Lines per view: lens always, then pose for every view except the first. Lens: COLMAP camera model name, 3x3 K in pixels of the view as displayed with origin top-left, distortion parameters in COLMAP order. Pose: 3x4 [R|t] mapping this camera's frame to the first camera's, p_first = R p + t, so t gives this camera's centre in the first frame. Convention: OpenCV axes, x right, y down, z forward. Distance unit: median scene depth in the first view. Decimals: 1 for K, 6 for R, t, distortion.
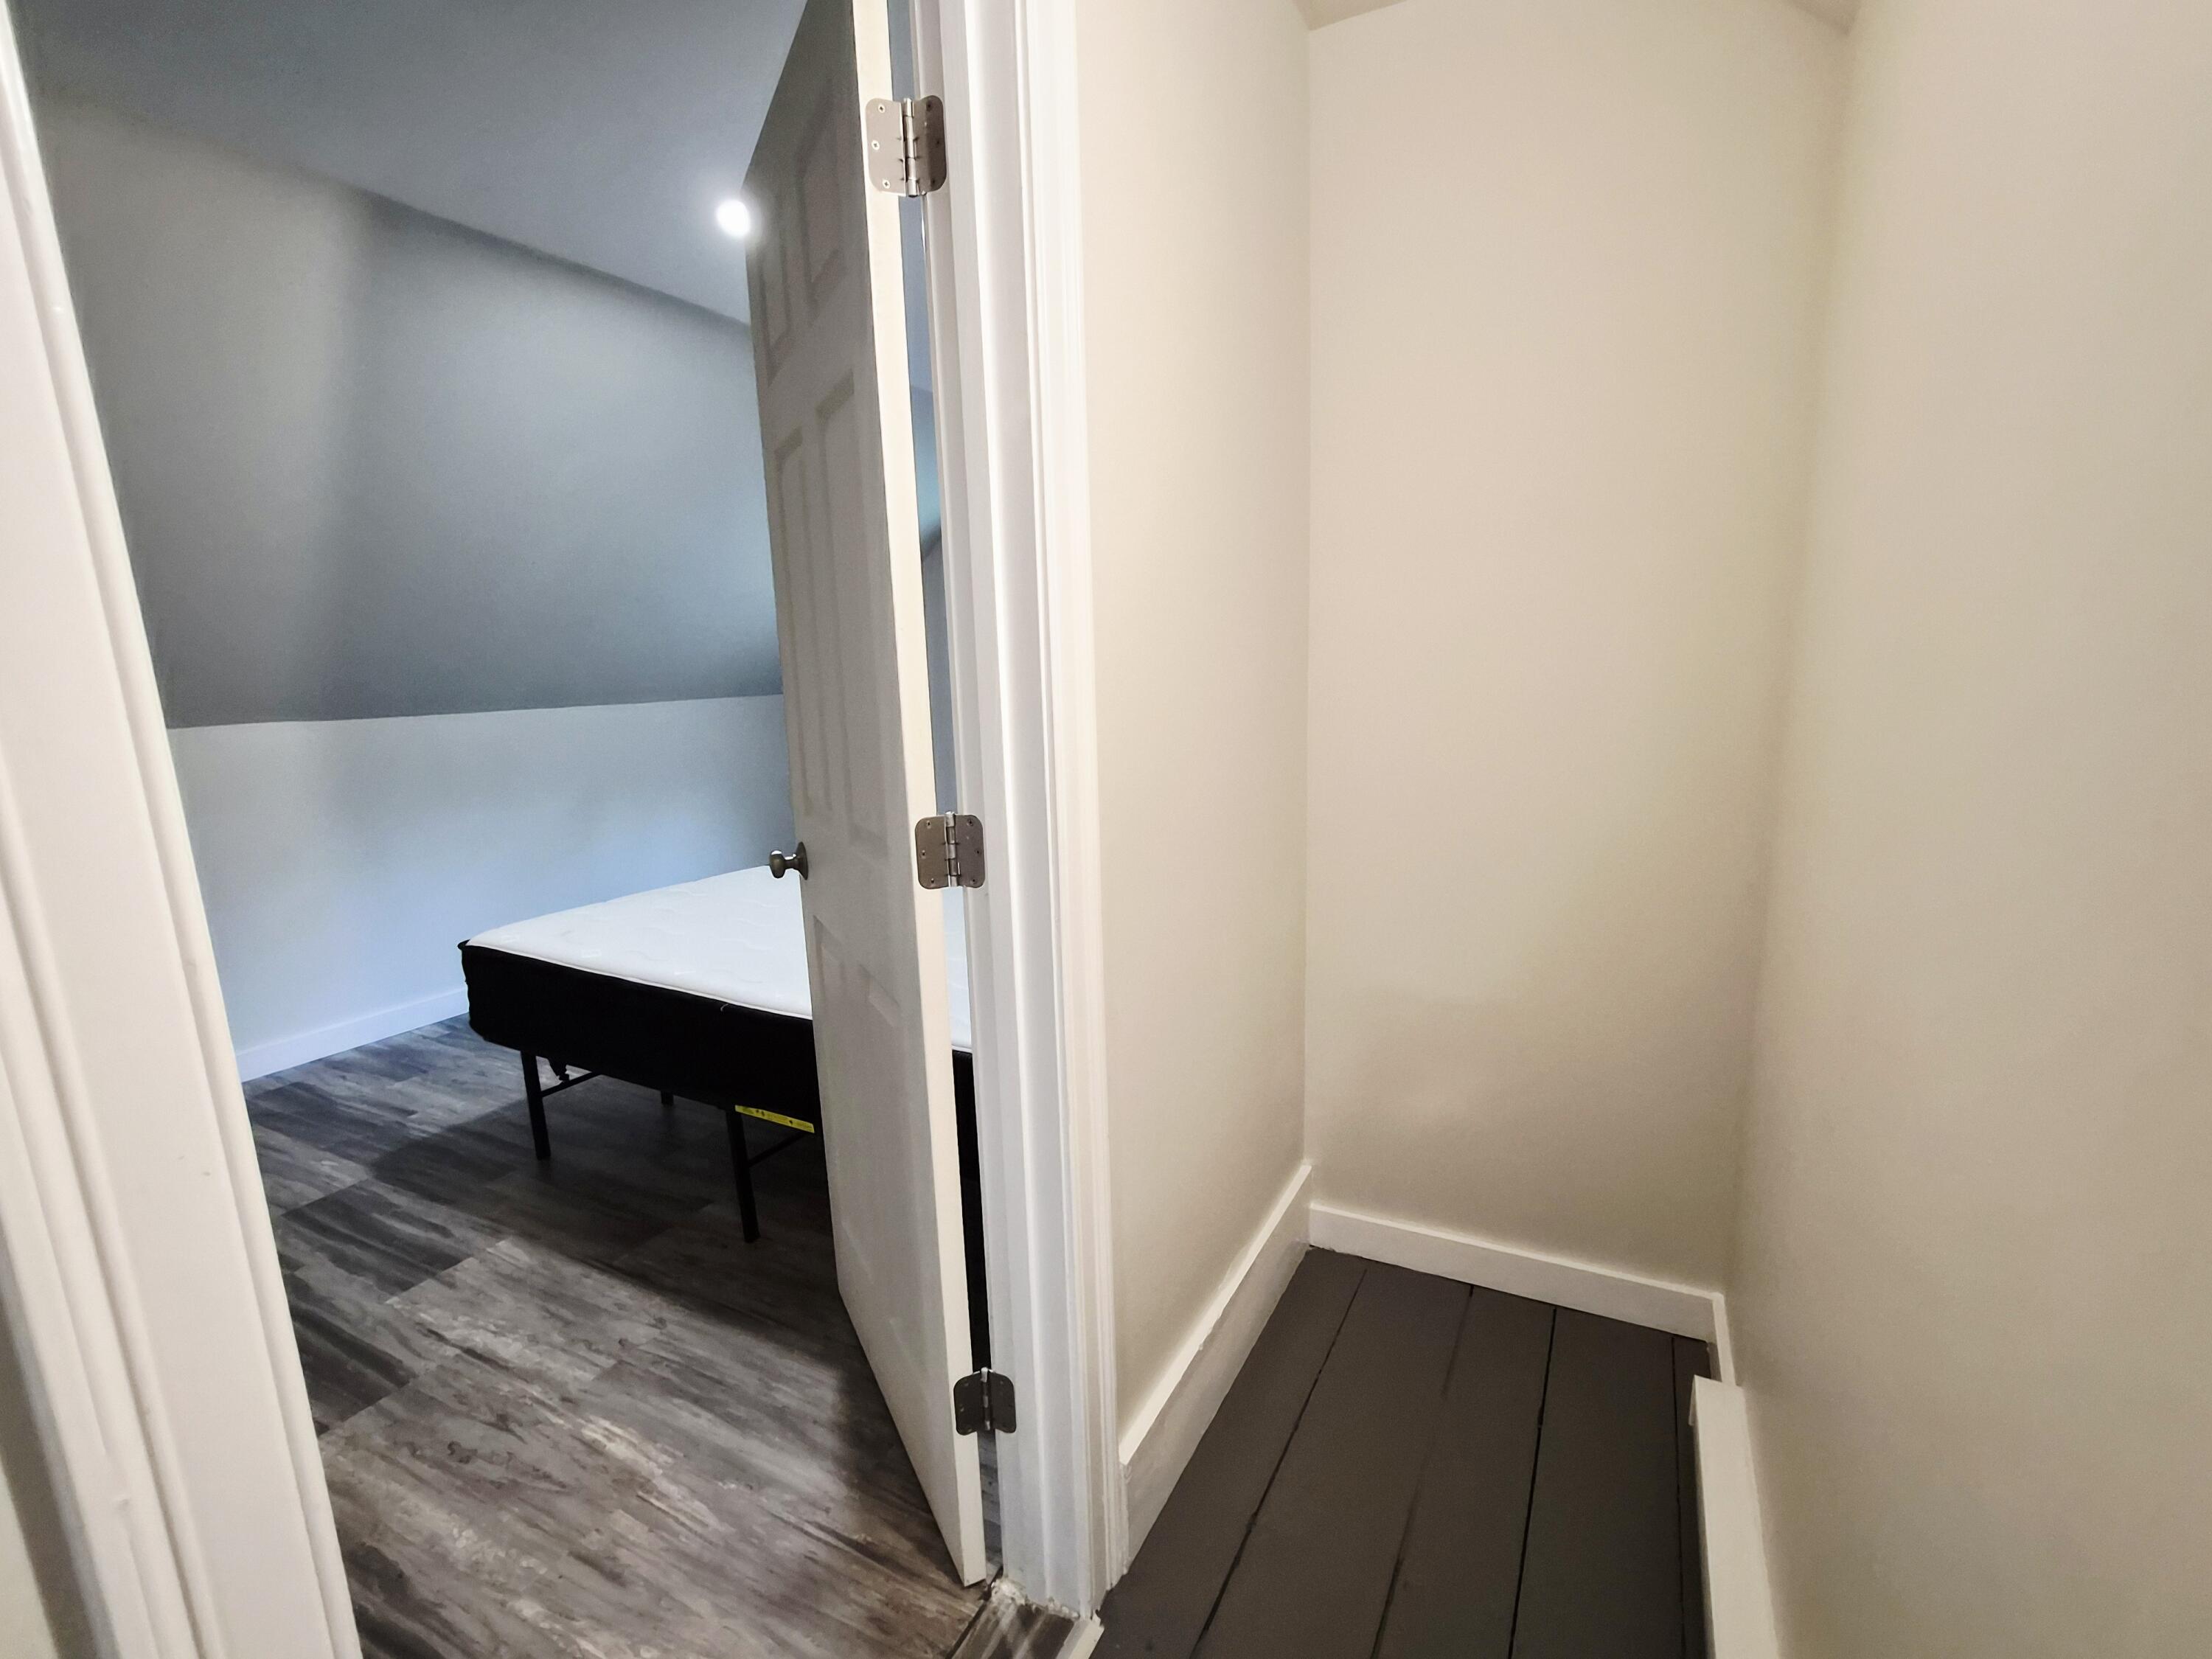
lens RADIAL K [[998.3, 0, 1114.8], [0, 998.3, 838.4], [0, 0, 1]] dist [0.000378, 0.000661]
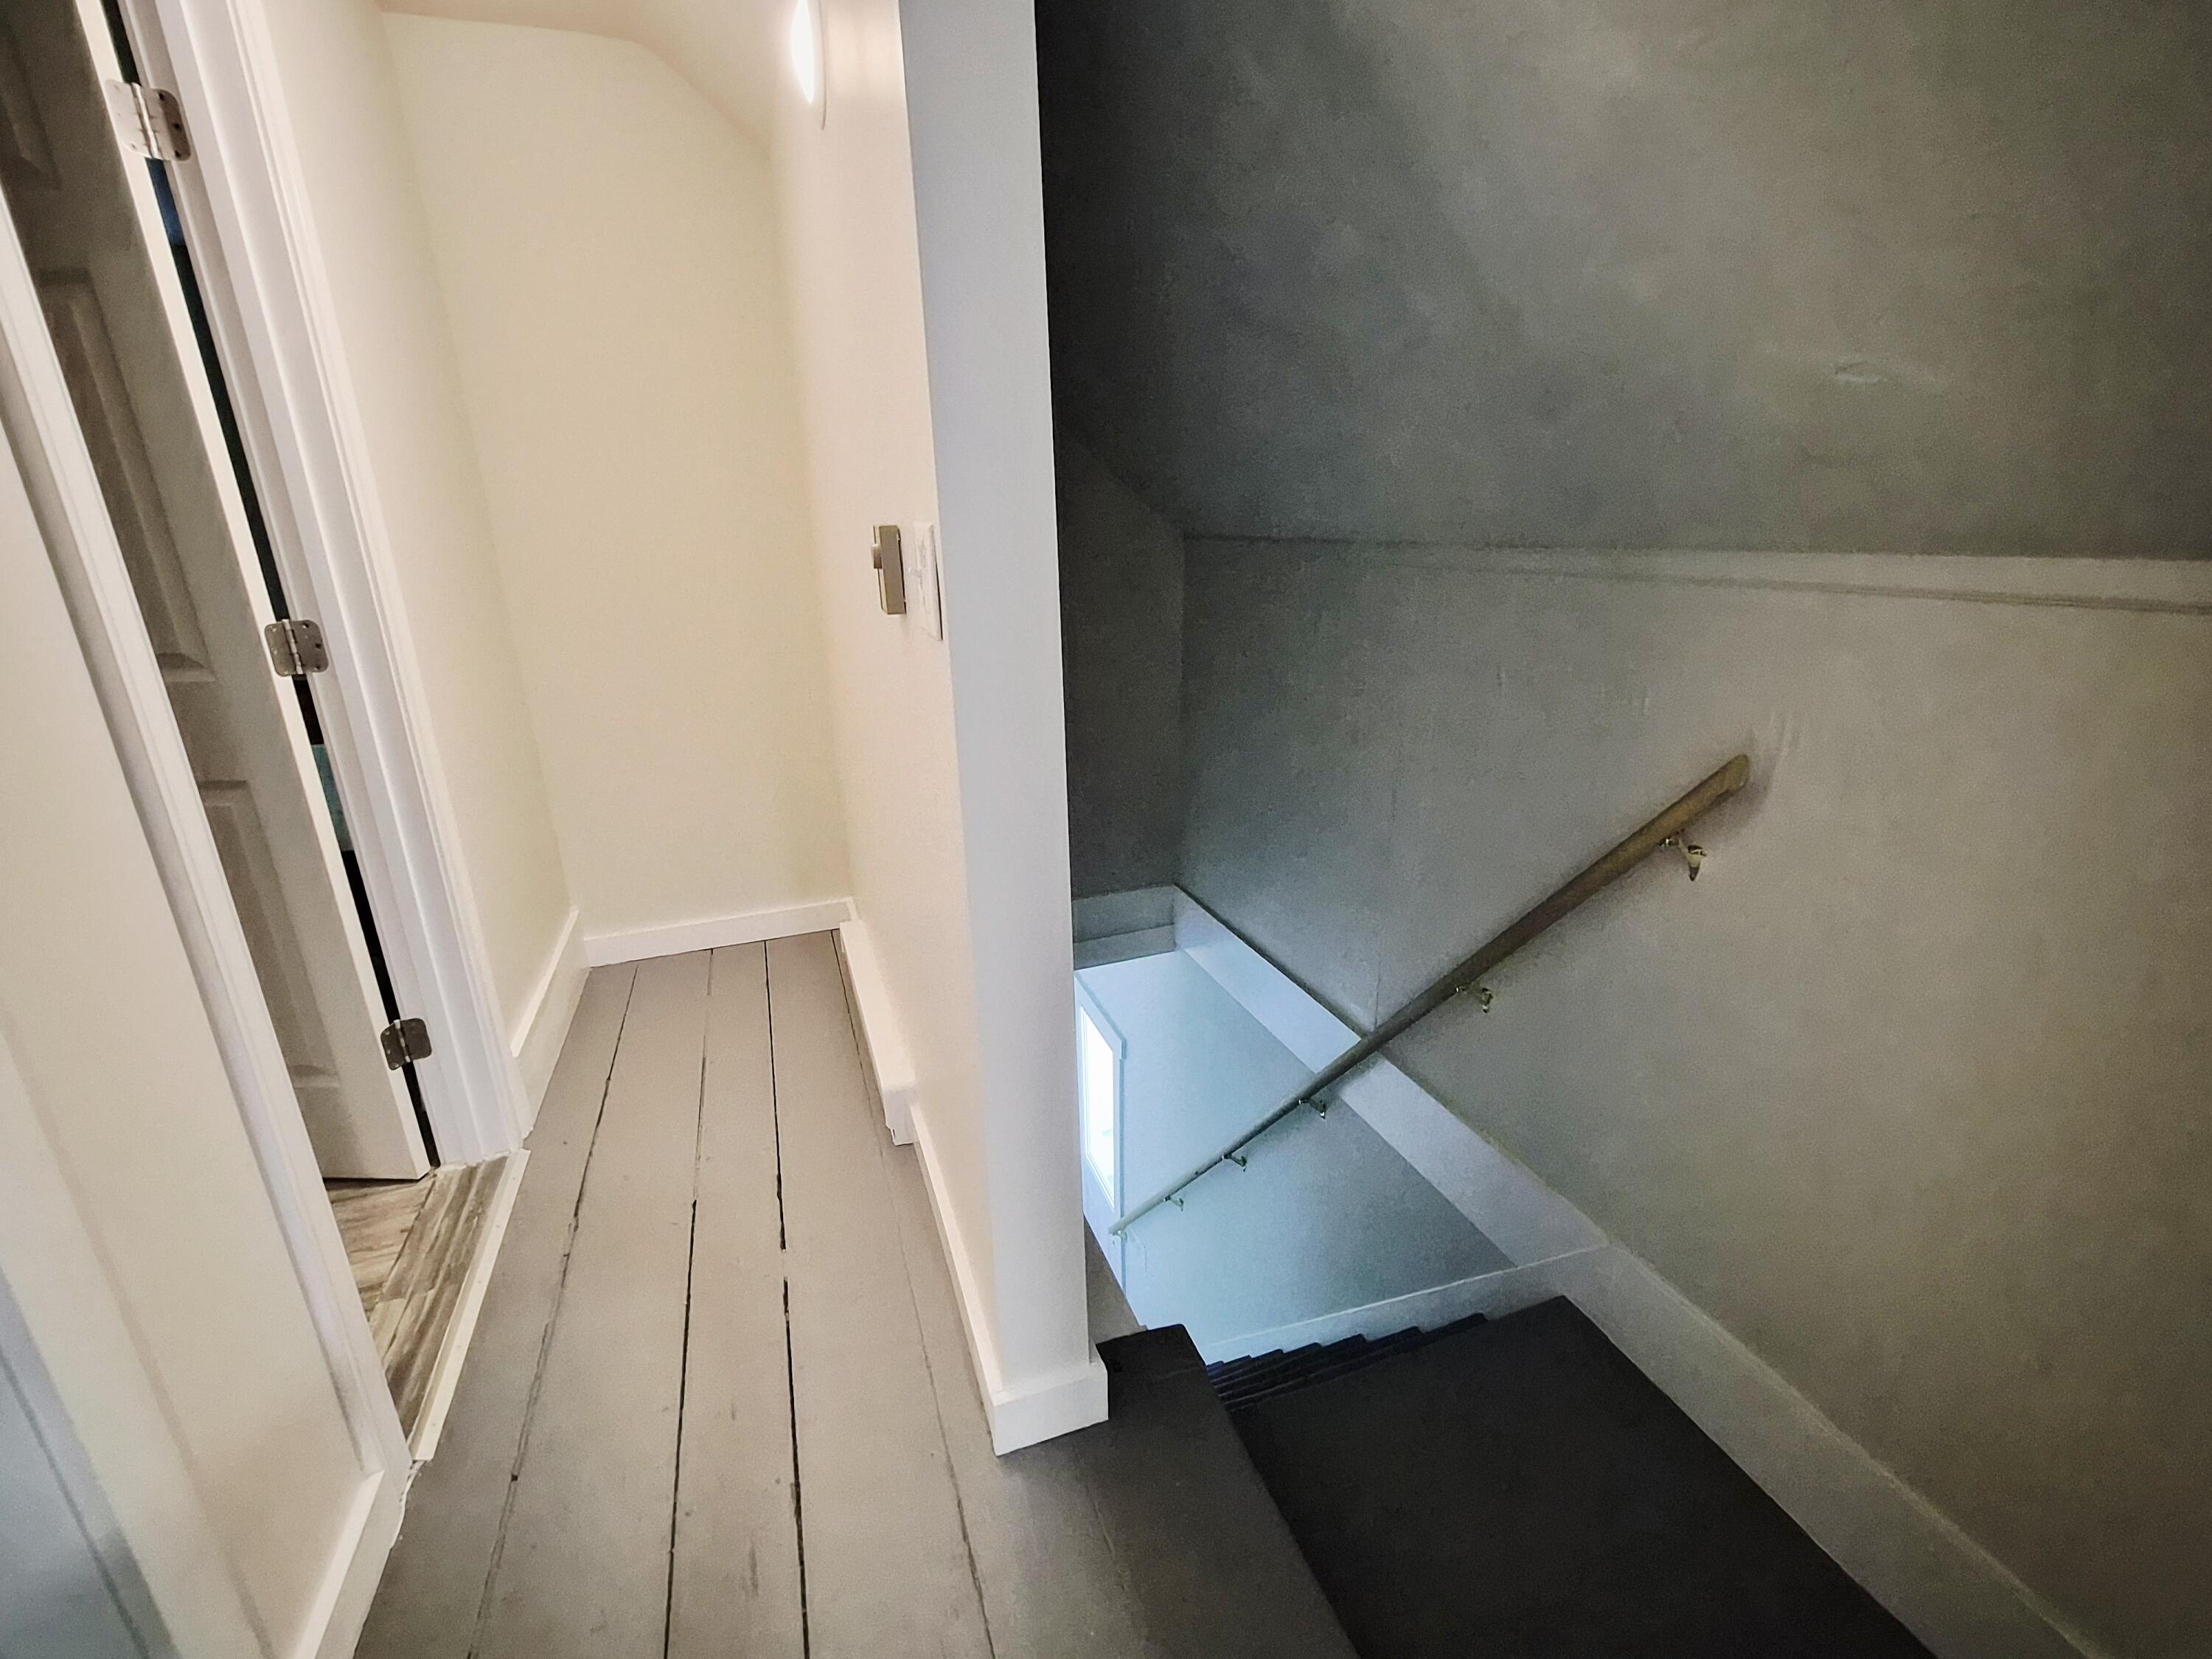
lens RADIAL K [[998.3, 0, 1114.8], [0, 998.3, 838.4], [0, 0, 1]] dist [0.000378, 0.000661]
pose [[0.681368, -0.214084, 0.699933, -0.361786], [0.137098, 0.976673, 0.165268, 0.172529], [-0.718987, -0.016649, 0.694824, -0.708884]]
